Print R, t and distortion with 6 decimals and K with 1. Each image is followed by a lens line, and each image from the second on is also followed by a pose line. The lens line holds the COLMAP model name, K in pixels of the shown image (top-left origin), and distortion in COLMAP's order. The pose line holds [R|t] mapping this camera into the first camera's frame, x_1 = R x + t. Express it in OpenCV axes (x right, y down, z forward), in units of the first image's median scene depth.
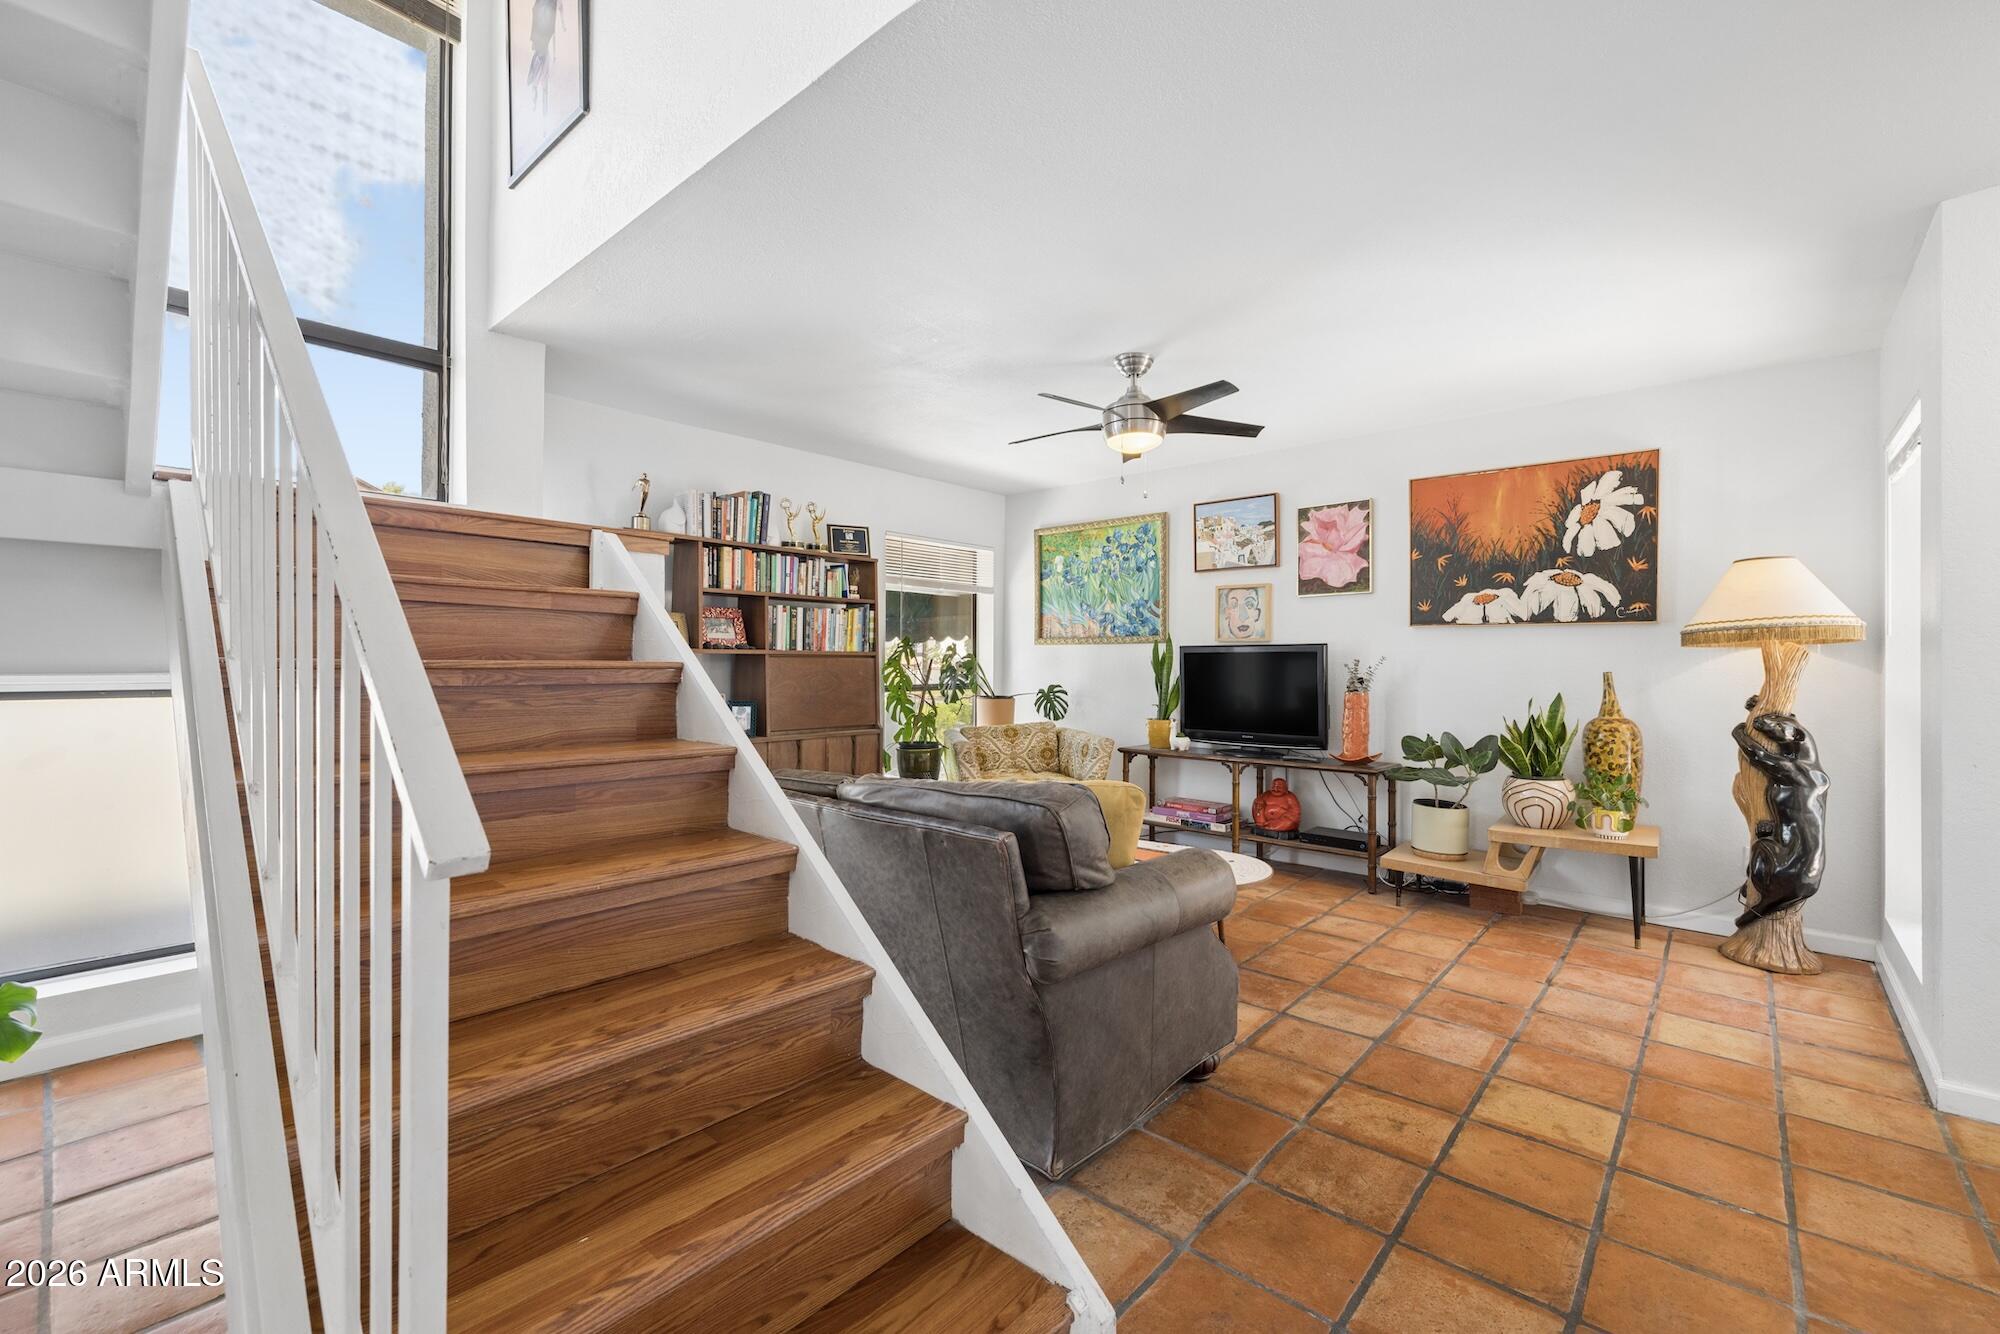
lens RADIAL K [[838.9, 0, 992.3], [0, 838.9, 653.7], [0, 0, 1]] dist [-0.000231, -0.000161]
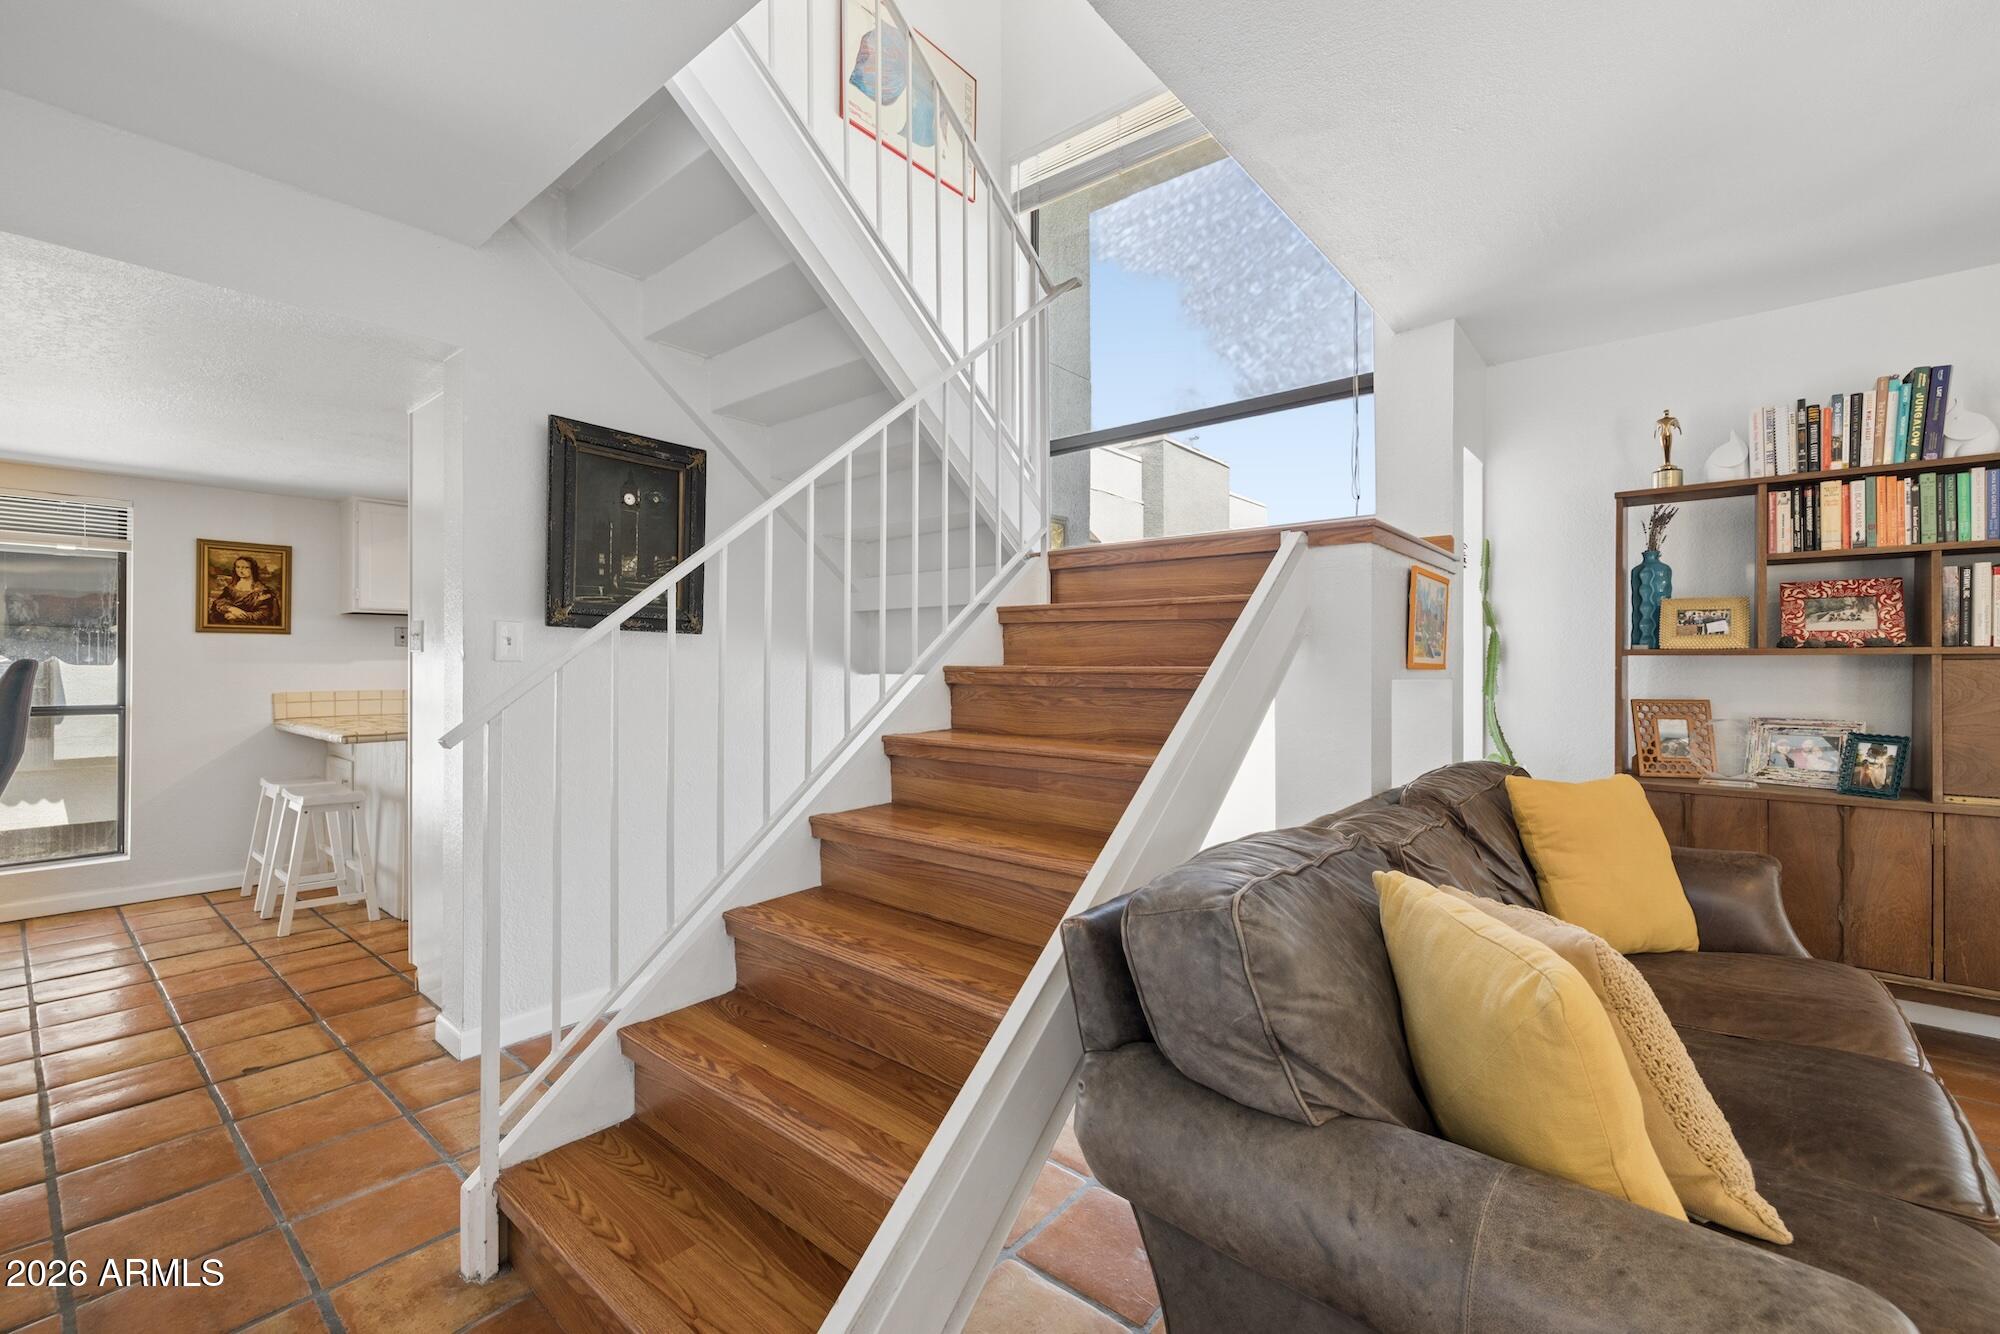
lens RADIAL K [[838.9, 0, 989.2], [0, 838.9, 663.4], [0, 0, 1]] dist [-0.000231, -0.000161]
pose [[0.026130, -0.007570, -0.999630, 0.301108], [0.010208, 0.999921, -0.007306, 0.004976], [0.999606, -0.010013, 0.026205, 0.392092]]
